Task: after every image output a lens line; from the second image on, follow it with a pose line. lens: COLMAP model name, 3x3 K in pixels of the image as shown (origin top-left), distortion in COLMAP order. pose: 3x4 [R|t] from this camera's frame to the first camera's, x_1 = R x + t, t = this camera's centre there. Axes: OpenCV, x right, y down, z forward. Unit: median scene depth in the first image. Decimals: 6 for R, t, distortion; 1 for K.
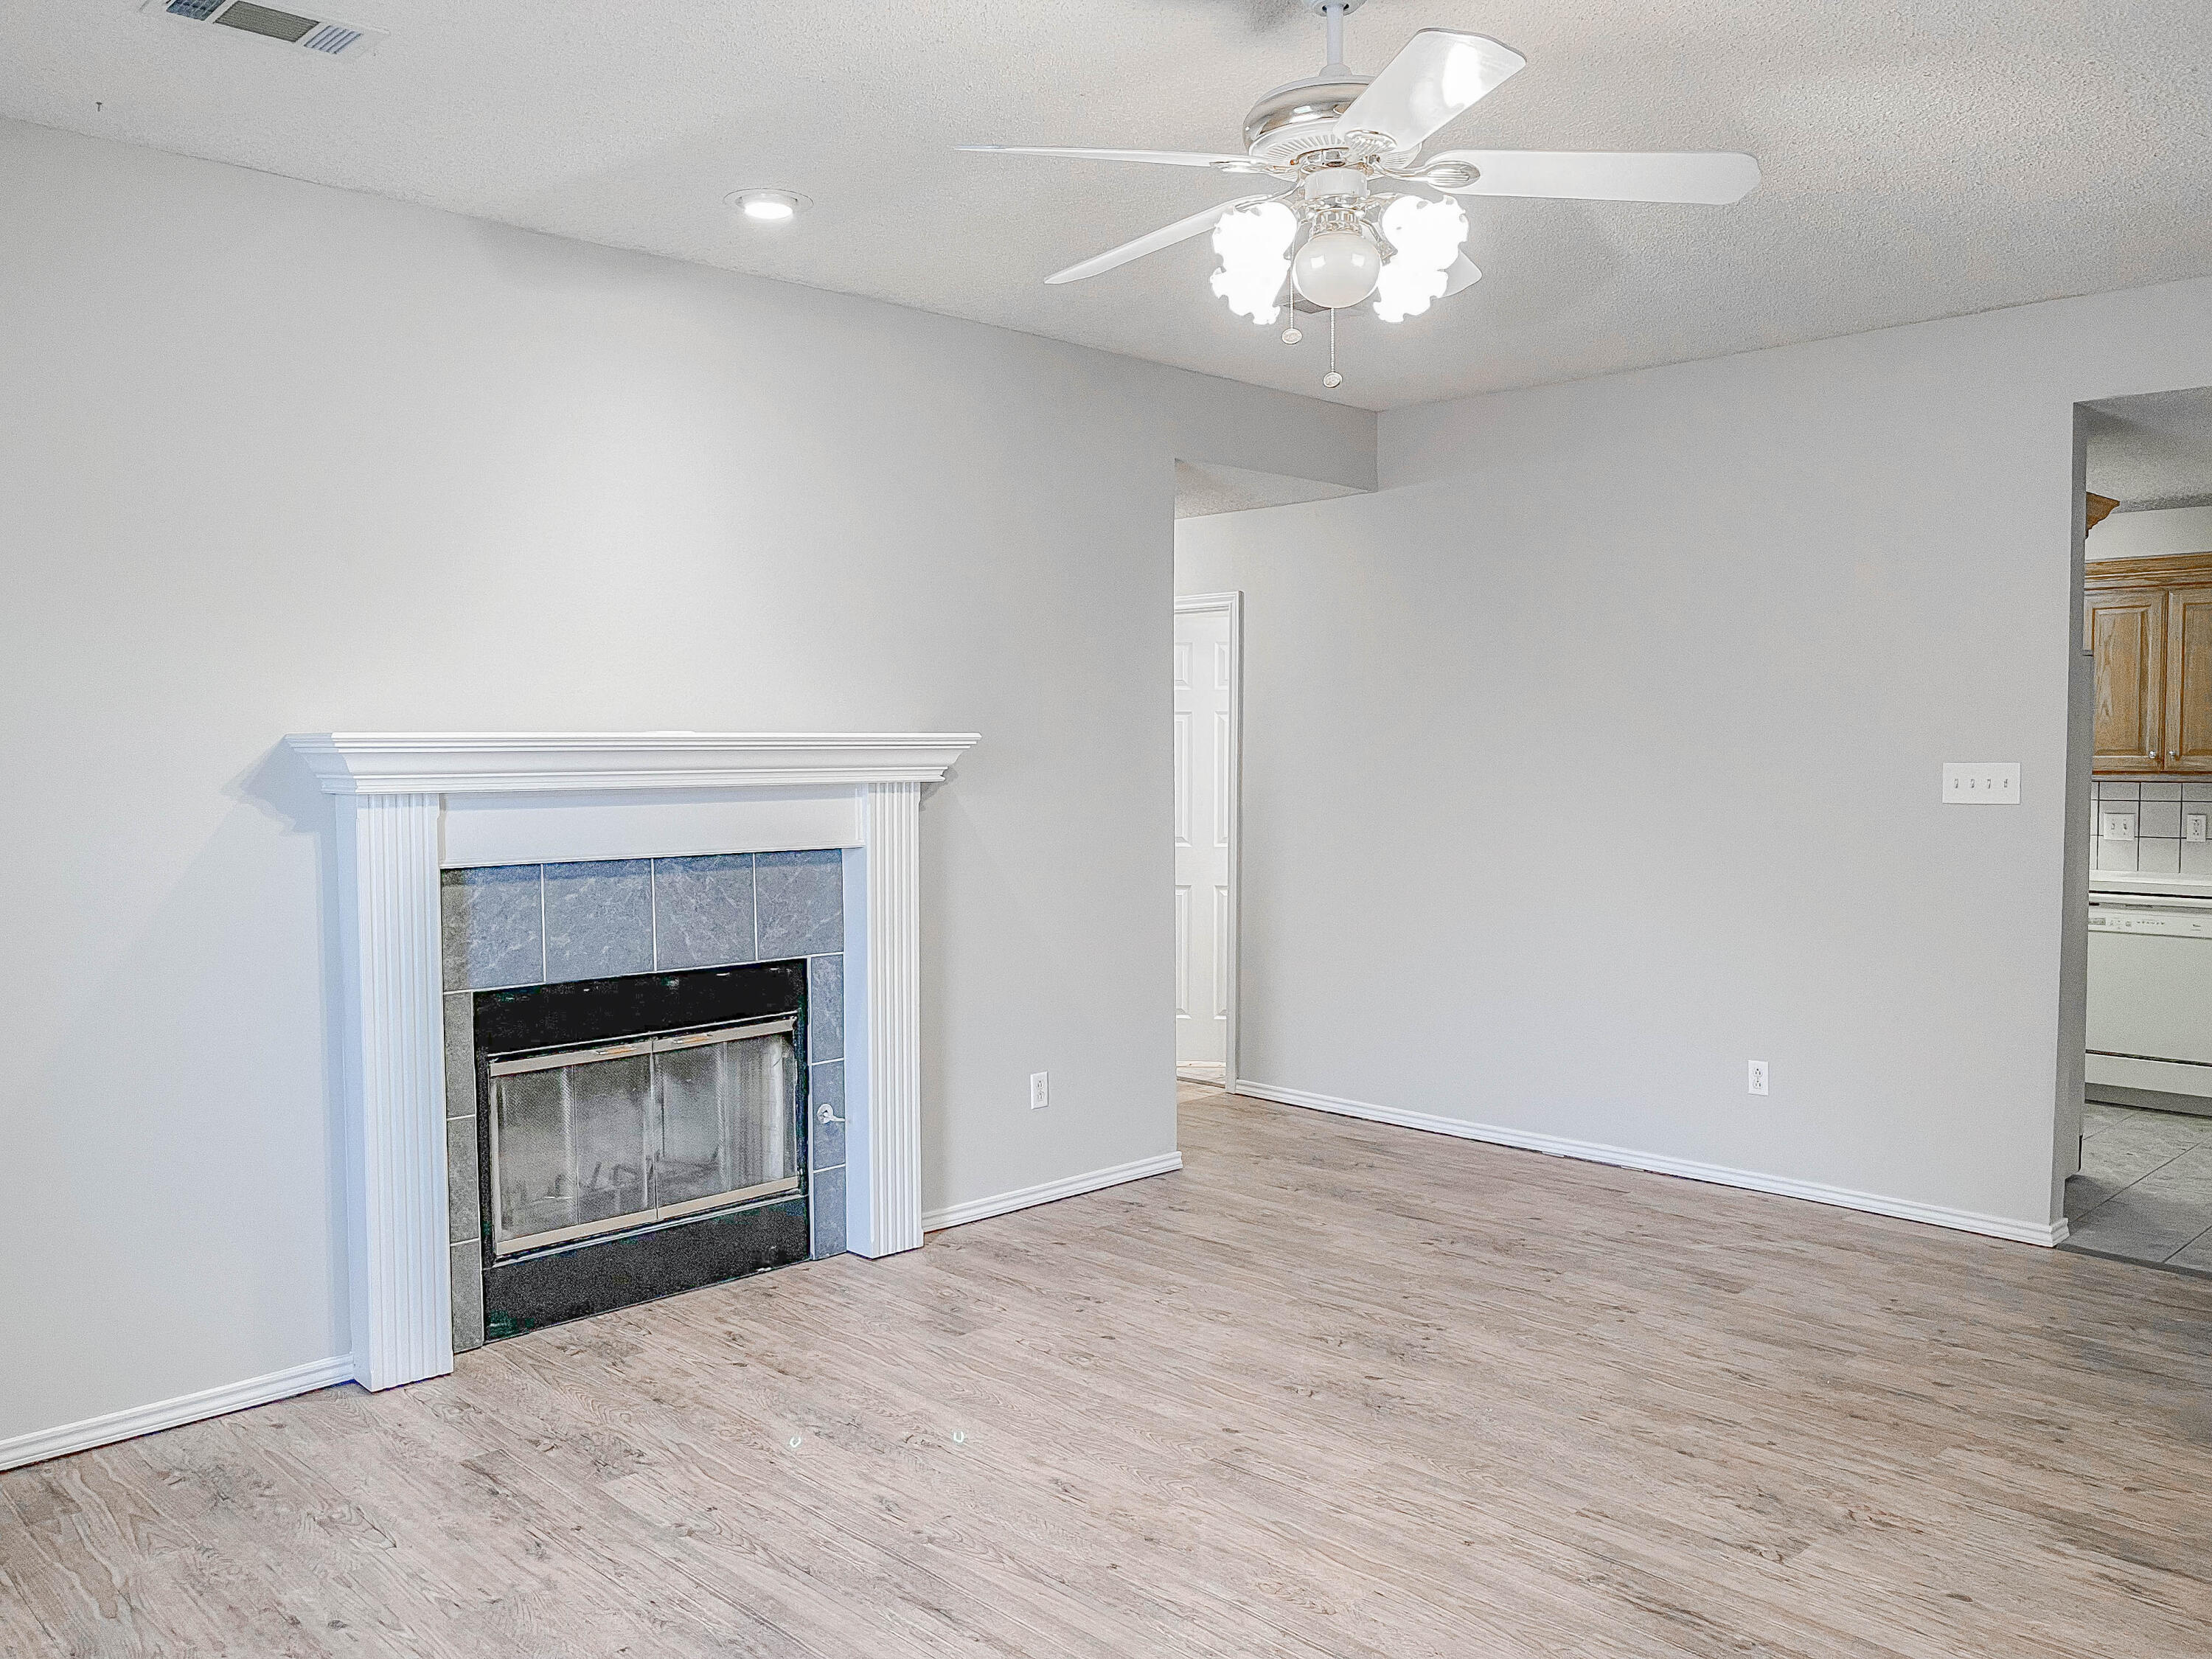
lens RADIAL K [[1733.6, 0, 1105.5], [0, 1733.6, 830.7], [0, 0, 1]] dist [-0.001214, -0.007198]
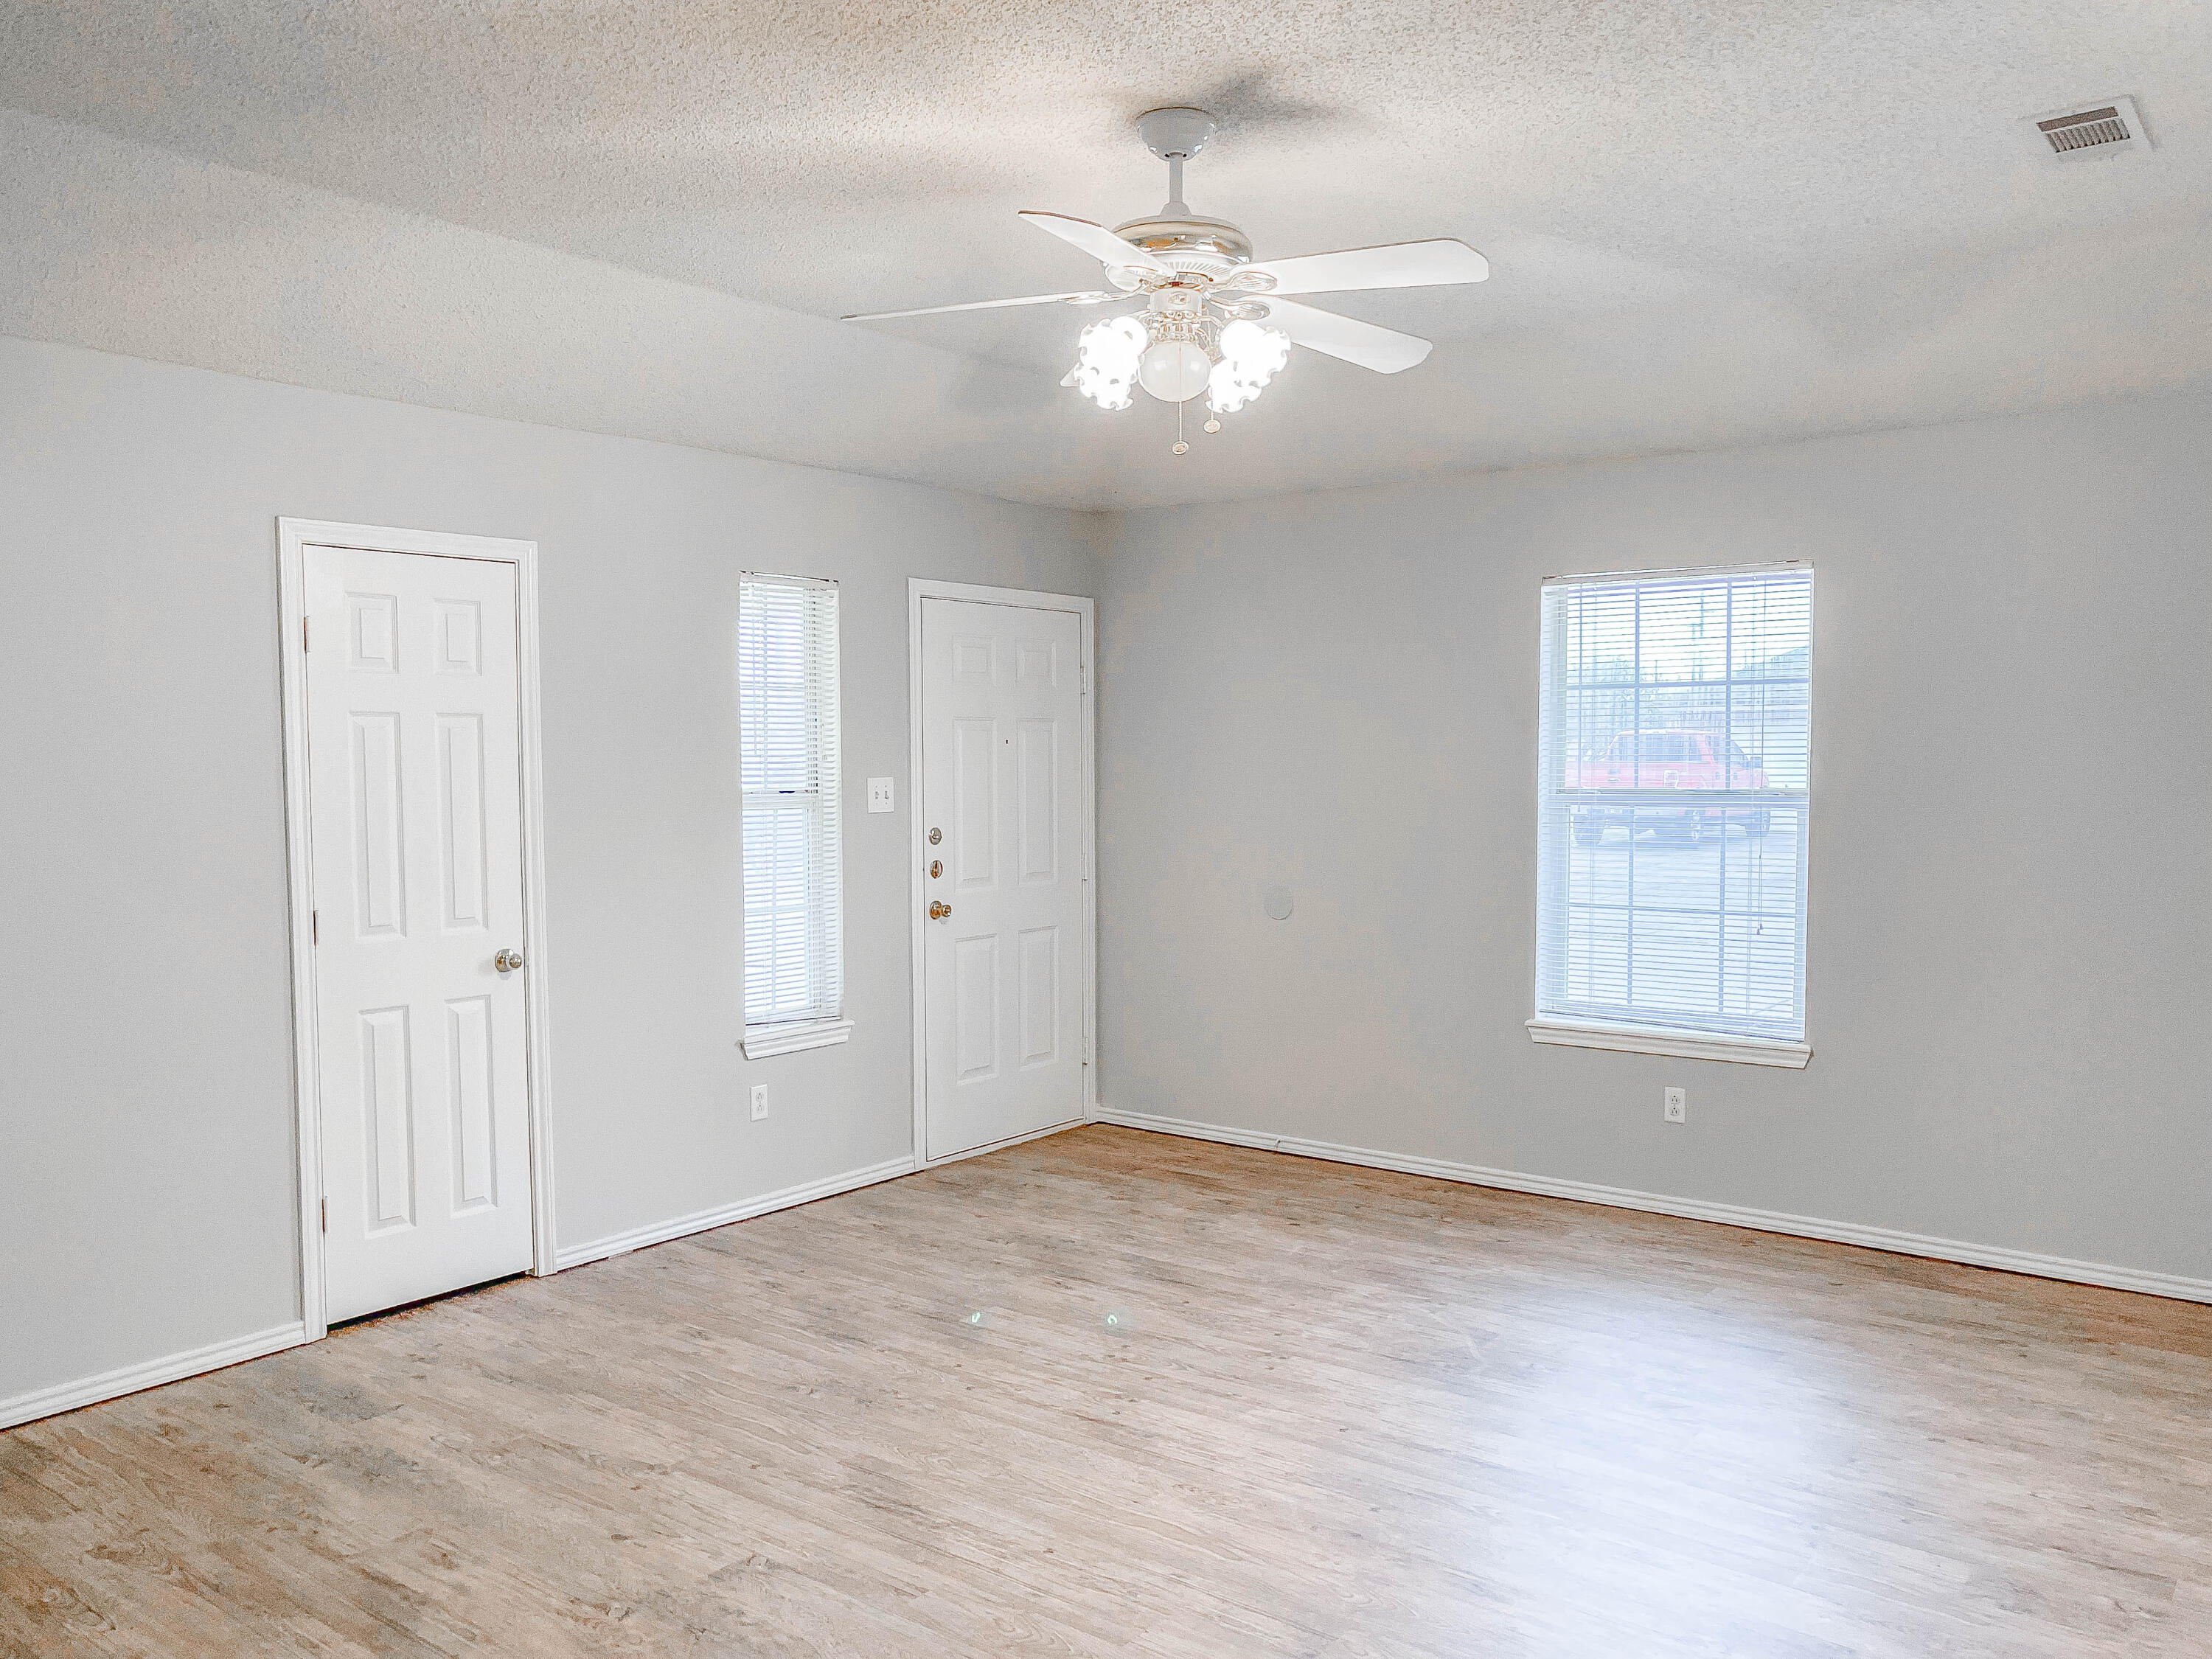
lens RADIAL K [[1733.6, 0, 1103.4], [0, 1733.6, 828.9], [0, 0, 1]] dist [-0.001214, -0.007198]
pose [[-0.991783, 0.015681, -0.126966, 0.298414], [0.003684, 0.995548, 0.094179, -0.107103], [0.127878, 0.092937, -0.987426, 1.957140]]
